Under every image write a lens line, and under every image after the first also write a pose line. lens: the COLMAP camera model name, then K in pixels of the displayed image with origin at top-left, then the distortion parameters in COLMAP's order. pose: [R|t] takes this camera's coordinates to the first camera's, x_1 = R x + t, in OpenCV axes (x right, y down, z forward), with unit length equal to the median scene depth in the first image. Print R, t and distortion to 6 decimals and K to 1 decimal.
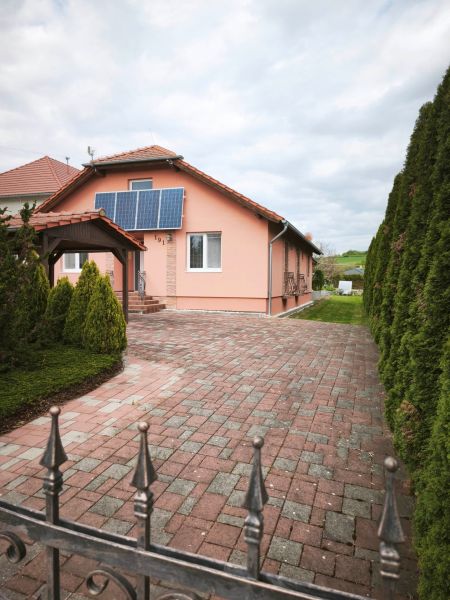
lens RADIAL K [[400.9, 0, 225.0], [0, 400.9, 300.0], [0, 0, 1]] dist [0.005710, 0.001195]
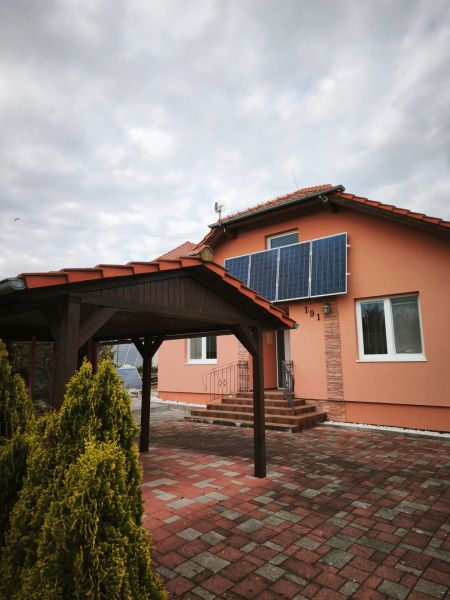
lens RADIAL K [[400.9, 0, 225.0], [0, 400.9, 300.0], [0, 0, 1]] dist [0.005710, 0.001195]
pose [[0.937361, -0.073003, -0.340625, -0.071718], [0.003090, 0.979499, -0.201424, -0.037652], [0.348347, 0.187754, 0.918370, 0.336466]]
